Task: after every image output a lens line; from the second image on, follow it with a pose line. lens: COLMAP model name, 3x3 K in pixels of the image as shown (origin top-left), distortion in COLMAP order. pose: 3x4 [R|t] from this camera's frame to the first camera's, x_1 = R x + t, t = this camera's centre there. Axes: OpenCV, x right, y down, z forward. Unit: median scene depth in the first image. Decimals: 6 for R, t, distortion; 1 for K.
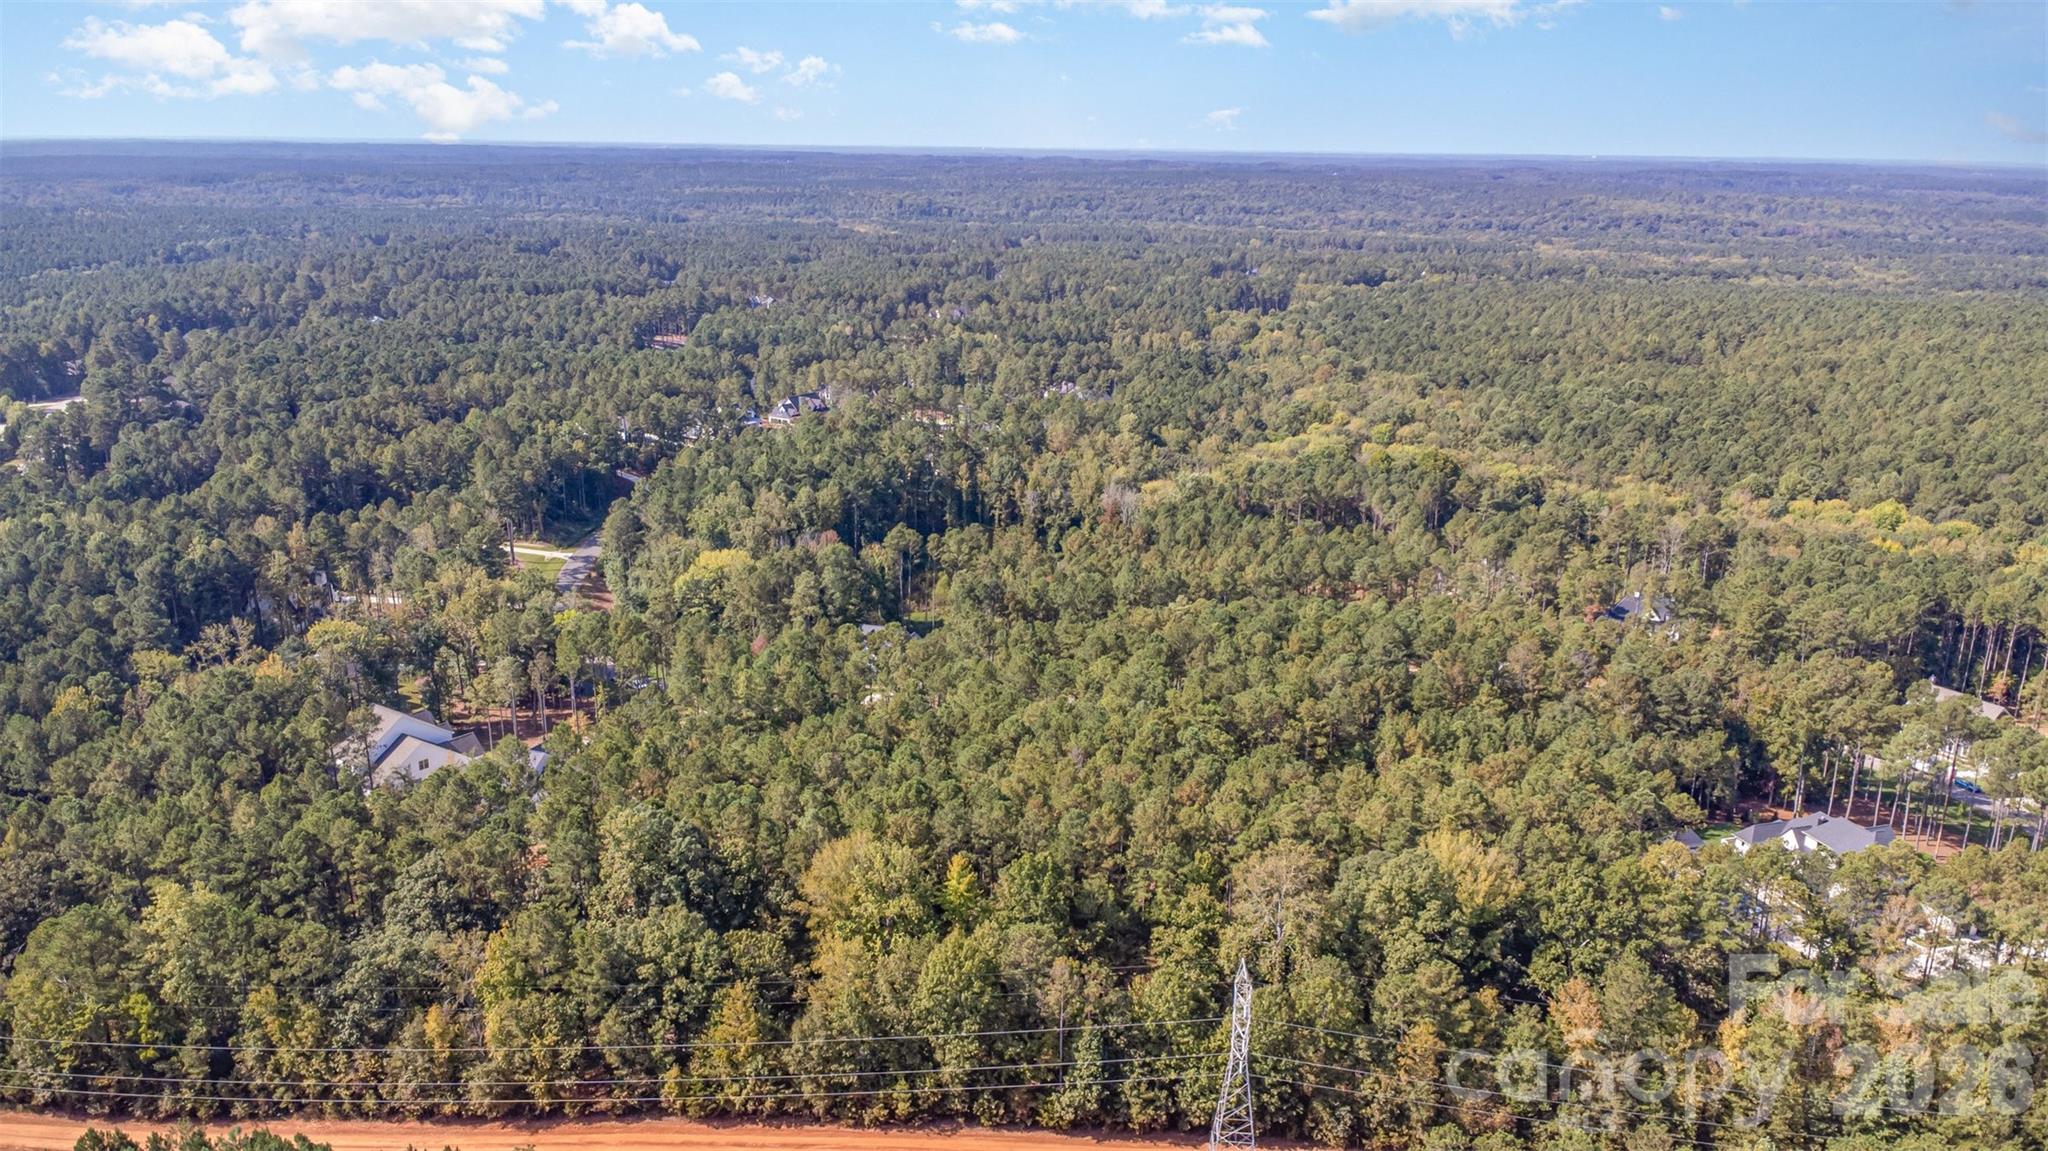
lens RADIAL K [[1481.1, 0, 1018.0], [0, 1481.1, 571.6], [0, 0, 1]] dist [0.040571, -0.058632]
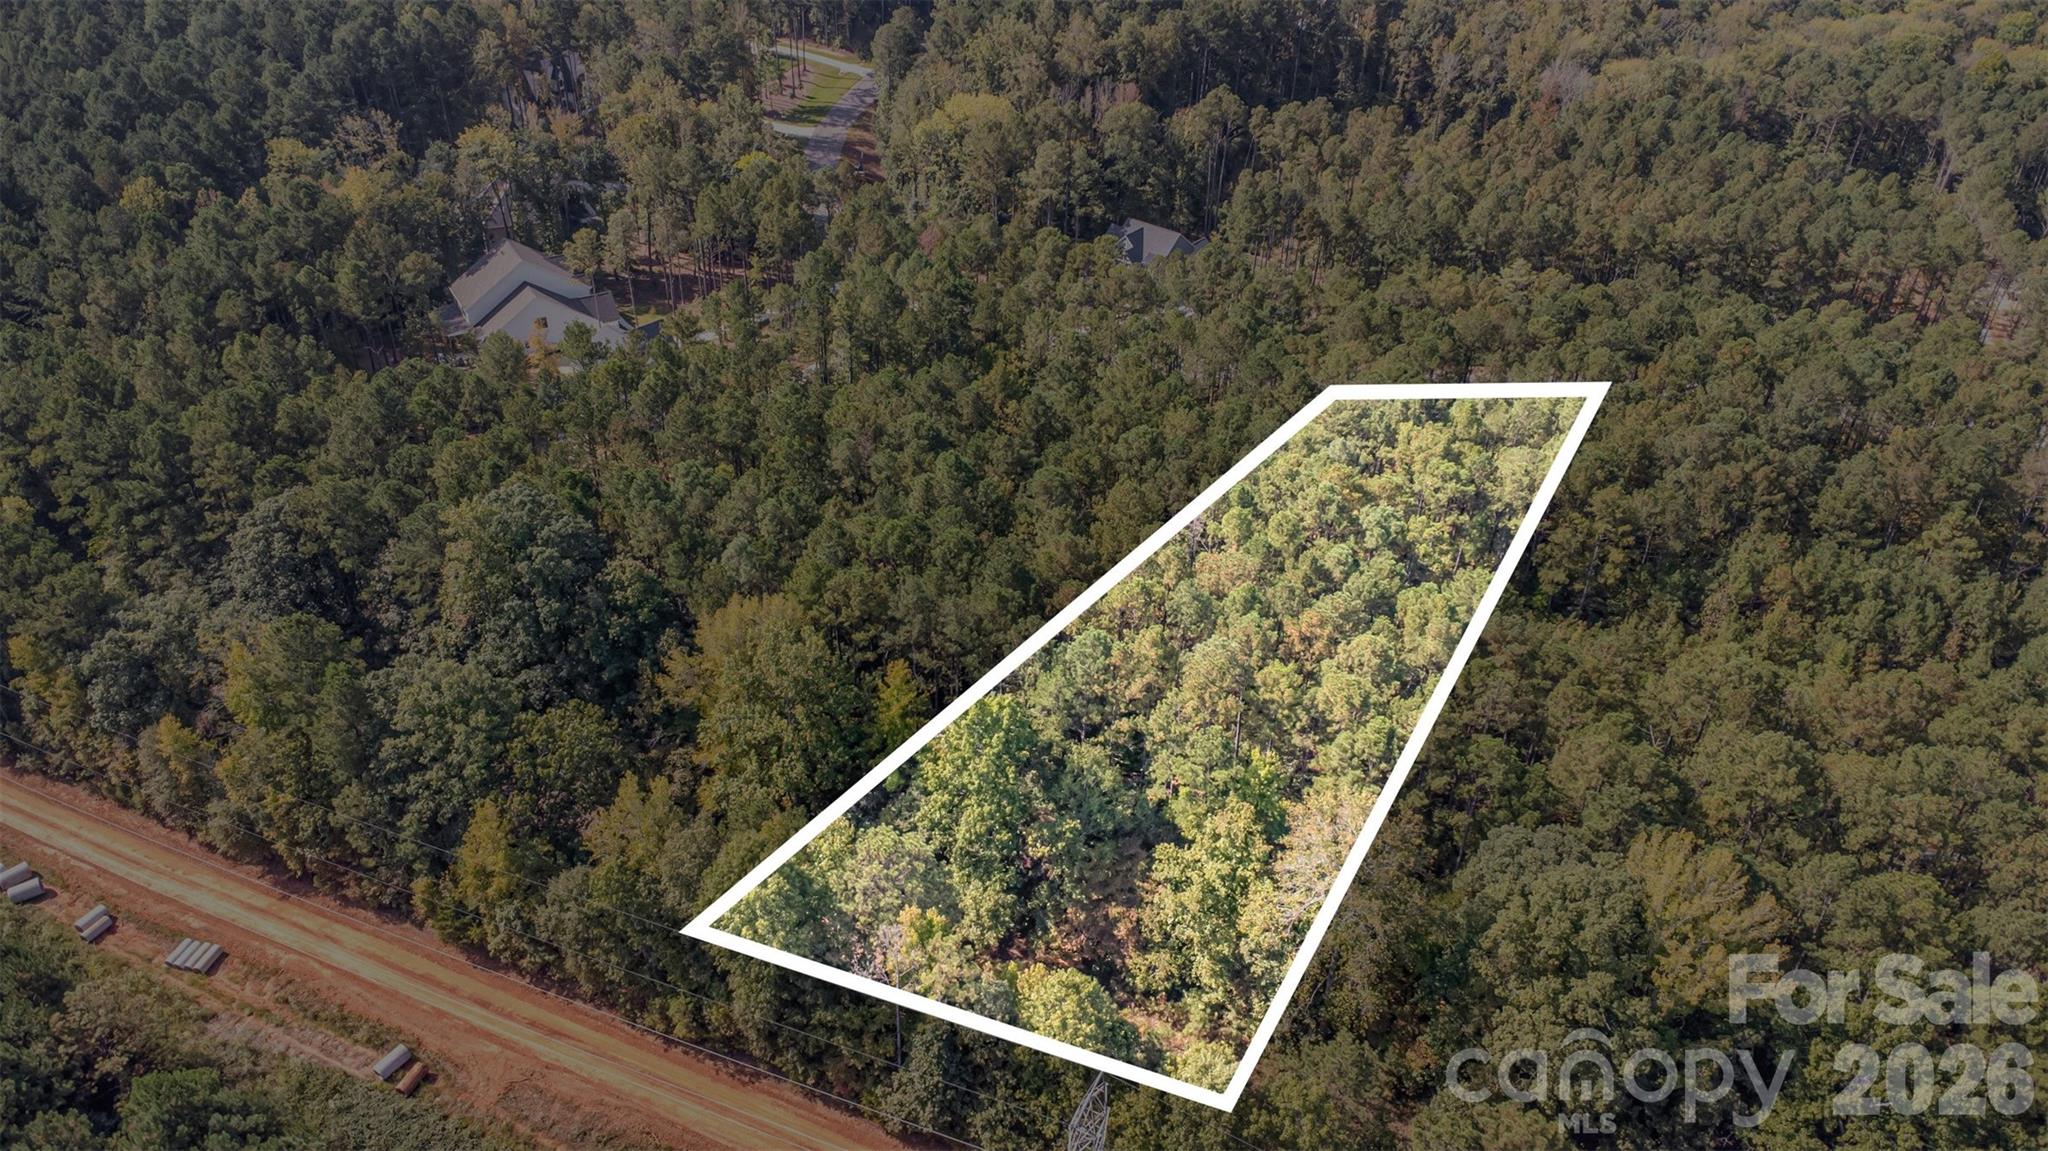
lens RADIAL K [[1481.1, 0, 1024.5], [0, 1481.1, 565.9], [0, 0, 1]] dist [0.040571, -0.058632]
pose [[0.932483, 0.218330, -0.287764, 0.133008], [-0.120390, 0.938957, 0.322282, -0.047119], [0.340562, -0.265878, 0.901846, 0.302615]]
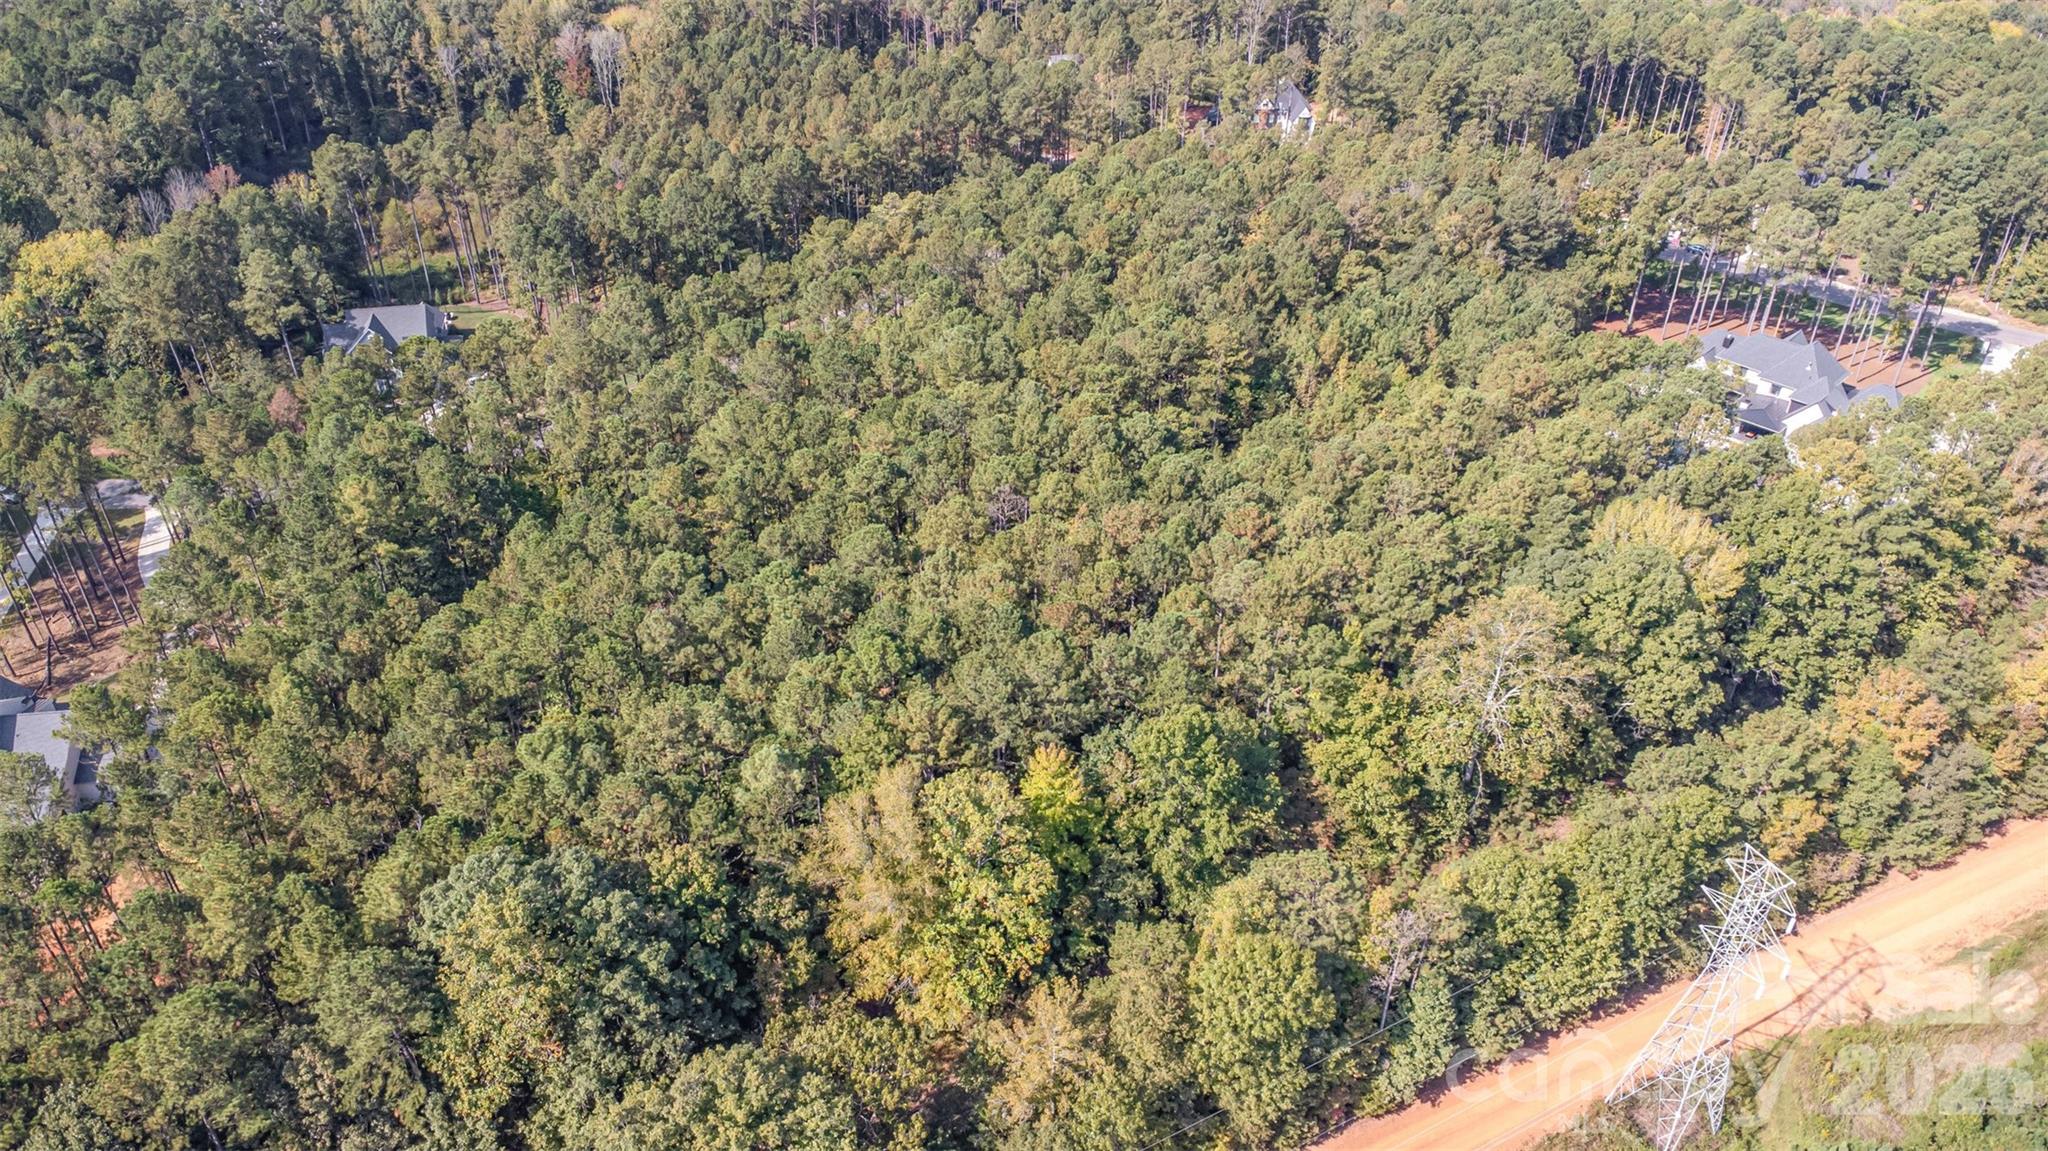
lens RADIAL K [[1481.1, 0, 1018.6], [0, 1481.1, 571.7], [0, 0, 1]] dist [0.040571, -0.058632]
pose [[0.864458, -0.285868, 0.413512, -0.196775], [0.134723, 0.924226, 0.357290, -0.067002], [-0.484316, -0.253152, 0.837467, 0.355287]]
